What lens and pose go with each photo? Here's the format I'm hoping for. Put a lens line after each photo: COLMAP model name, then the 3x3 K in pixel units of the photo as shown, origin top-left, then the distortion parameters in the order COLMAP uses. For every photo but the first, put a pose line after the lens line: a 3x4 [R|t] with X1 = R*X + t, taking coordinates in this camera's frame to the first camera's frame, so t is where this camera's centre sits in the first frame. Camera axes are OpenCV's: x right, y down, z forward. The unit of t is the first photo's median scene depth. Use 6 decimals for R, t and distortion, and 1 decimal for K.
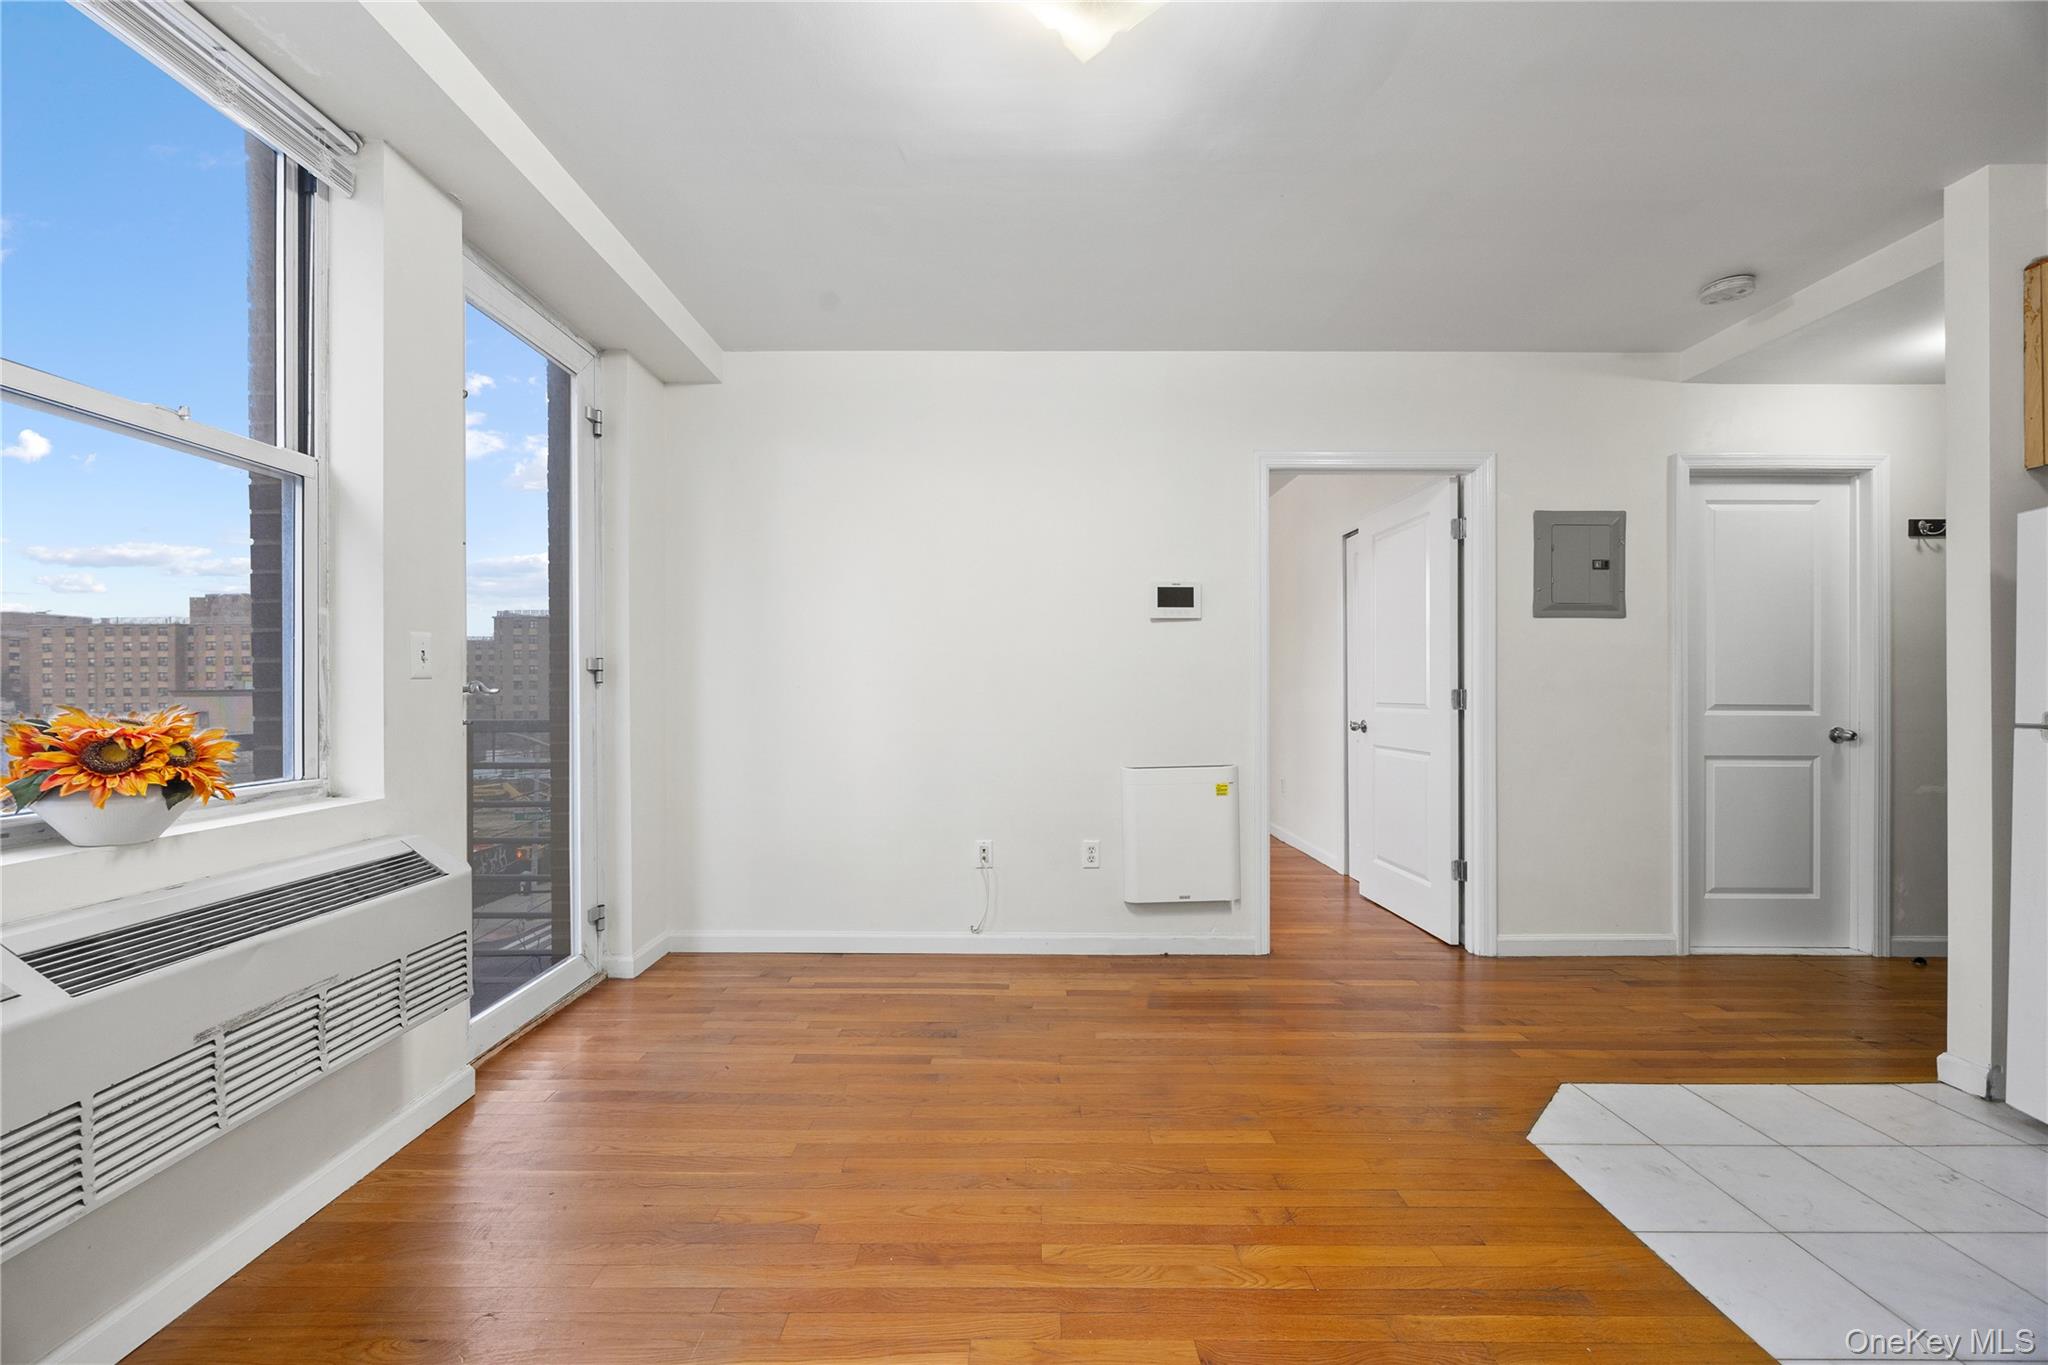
lens RADIAL K [[782.0, 0, 1015.2], [0, 782.0, 684.7], [0, 0, 1]] dist [0.000208, 0.000082]
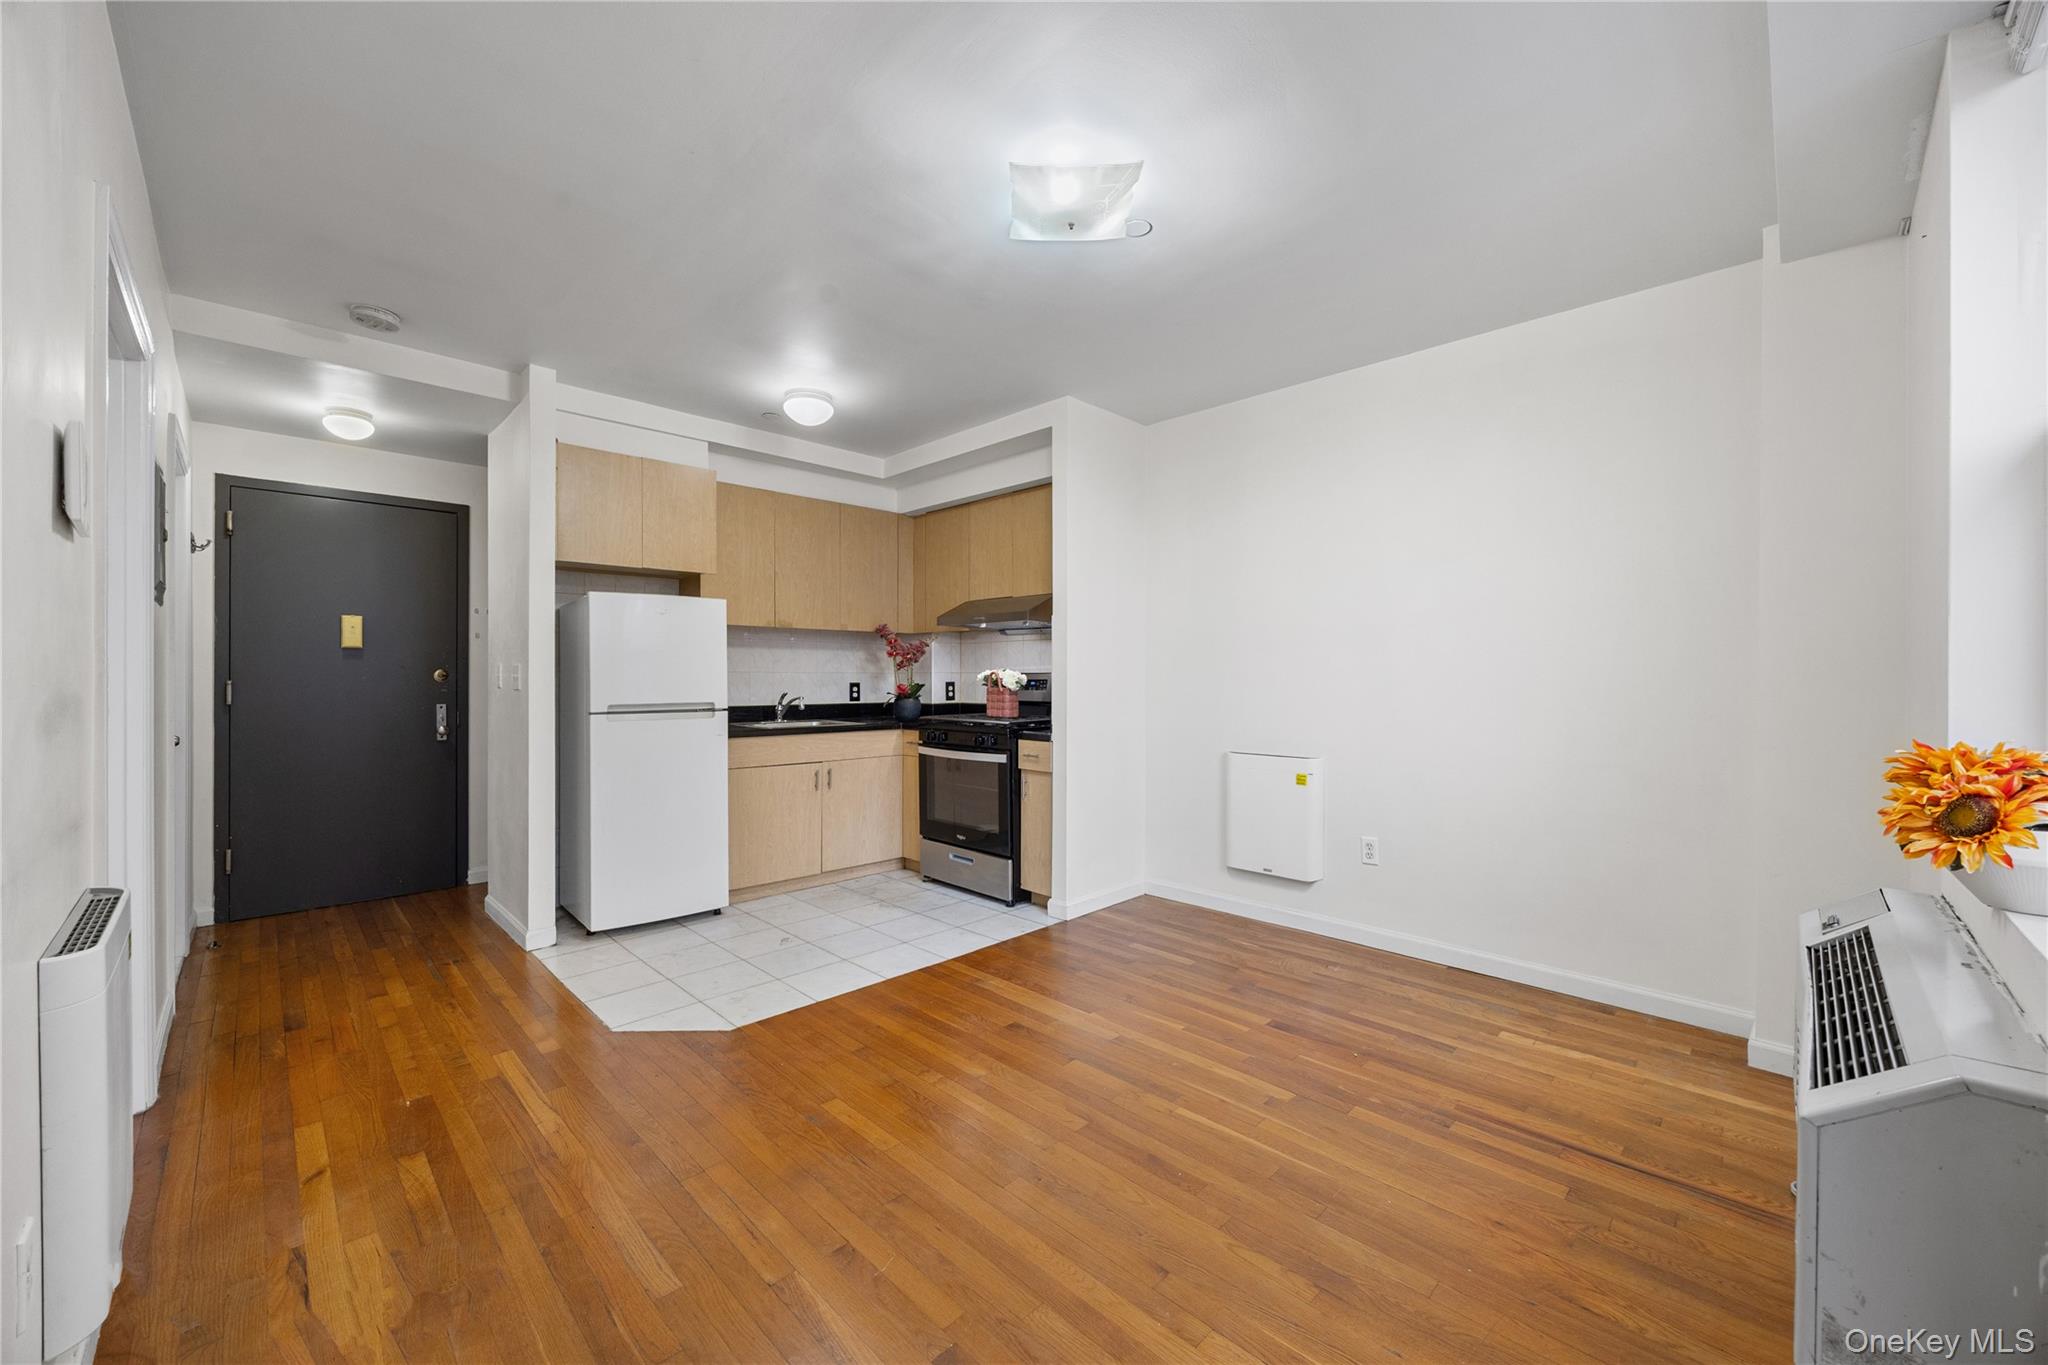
lens RADIAL K [[782.0, 0, 1015.2], [0, 782.0, 684.7], [0, 0, 1]] dist [0.000208, 0.000082]
pose [[-0.696765, -0.003472, 0.717291, -0.626543], [-0.002213, 0.999994, 0.002690, -0.023878], [-0.717296, 0.000287, -0.696768, 1.496368]]
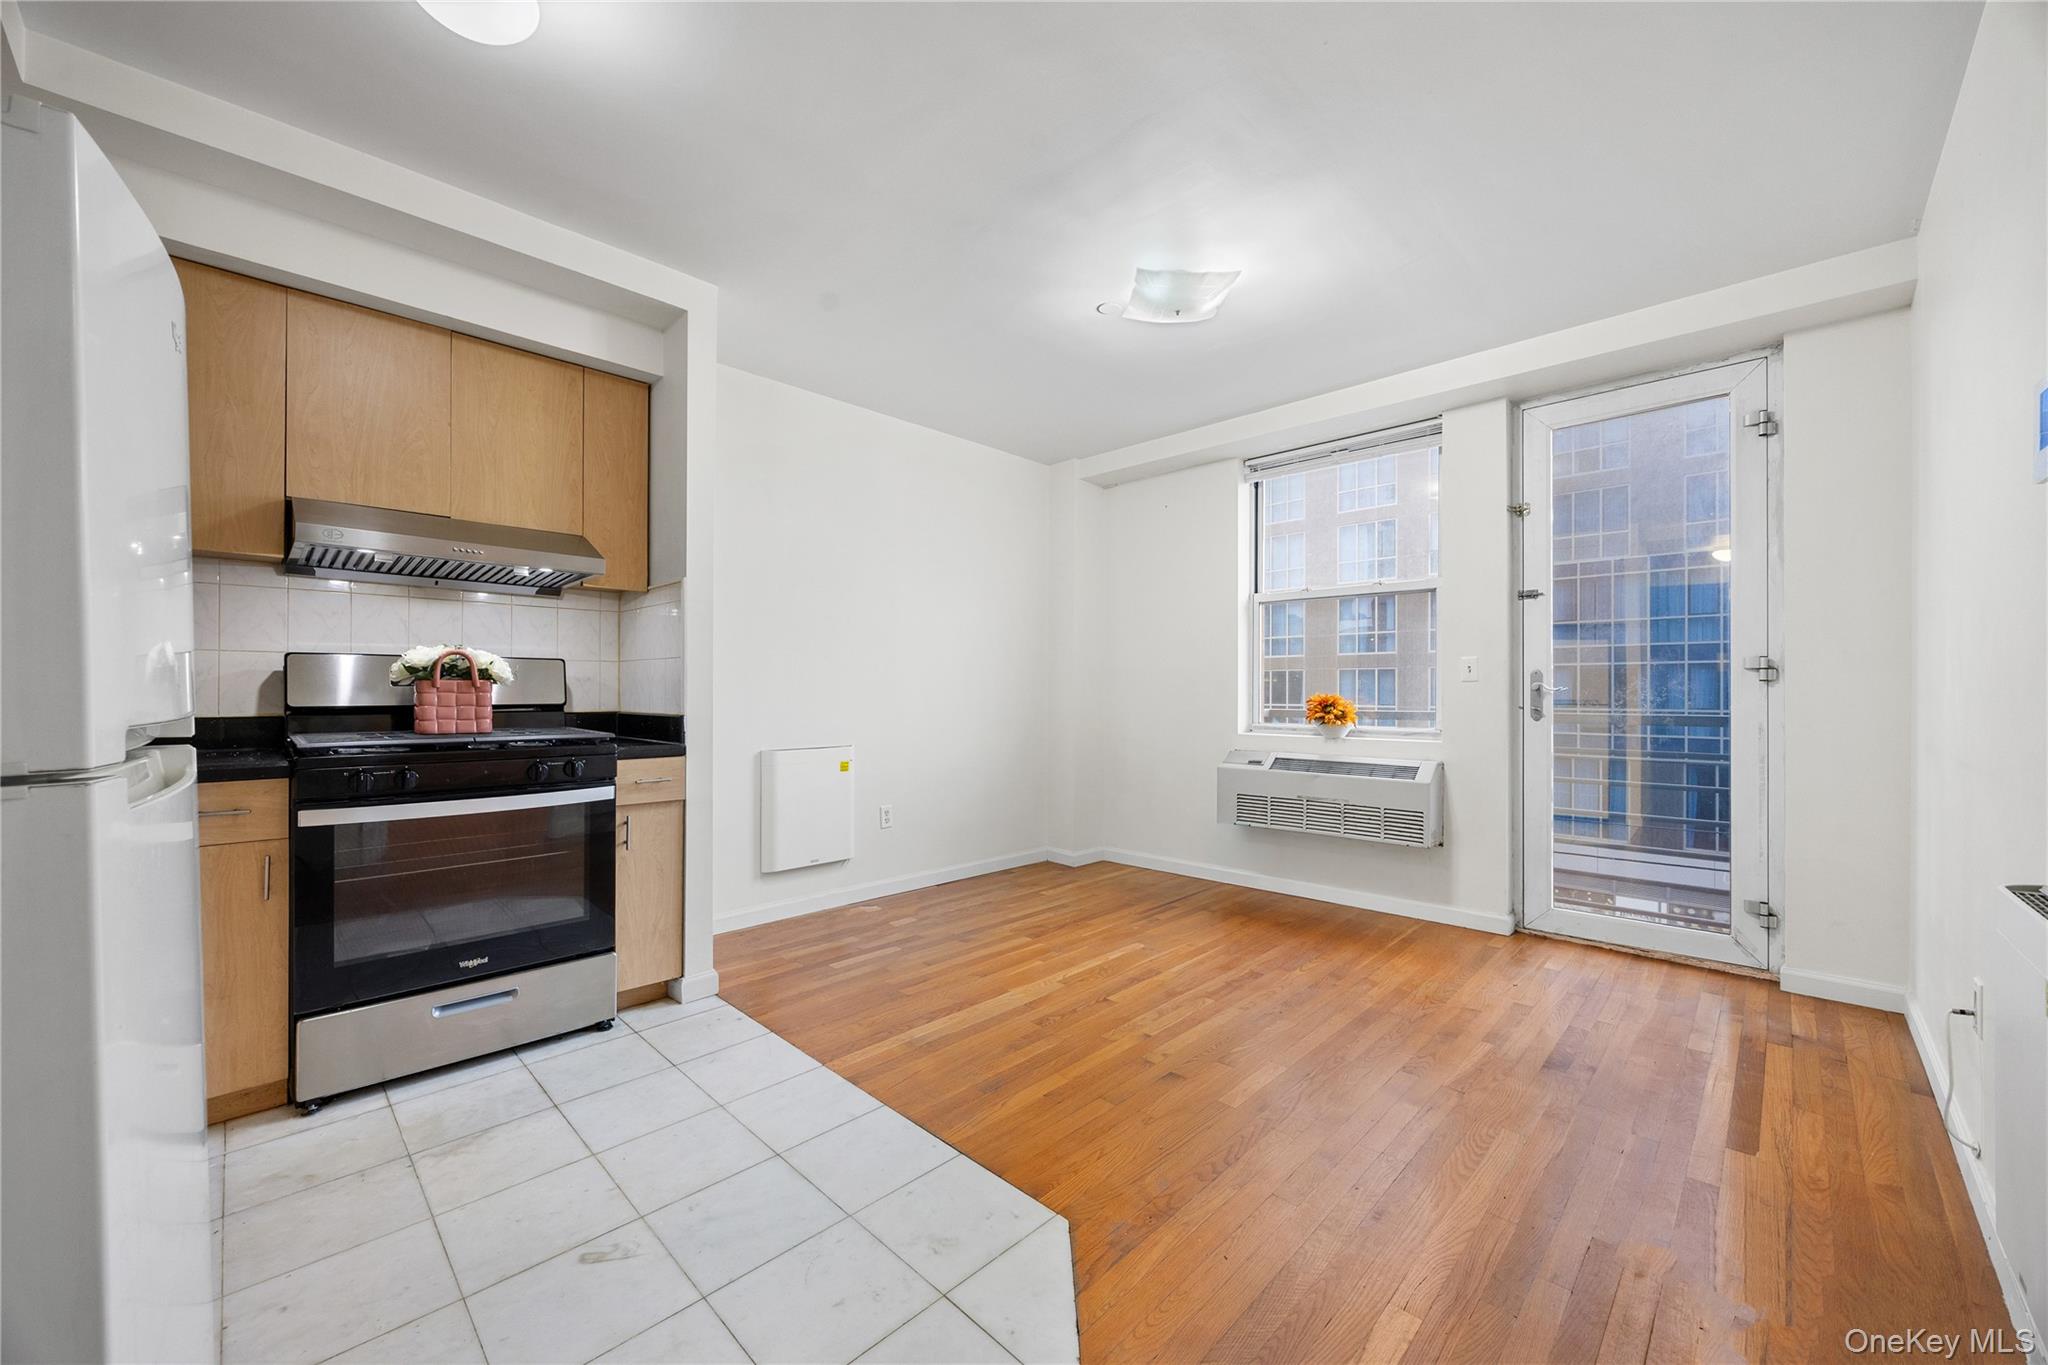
lens RADIAL K [[788.2, 0, 1017.8], [0, 788.2, 686.7], [0, 0, 1]] dist [-0.001632, 0.000147]
pose [[-0.707929, -0.000798, -0.706283, 1.213630], [0.004785, 0.999971, -0.005926, 0.011161], [0.706267, -0.007575, -0.707905, 1.473704]]
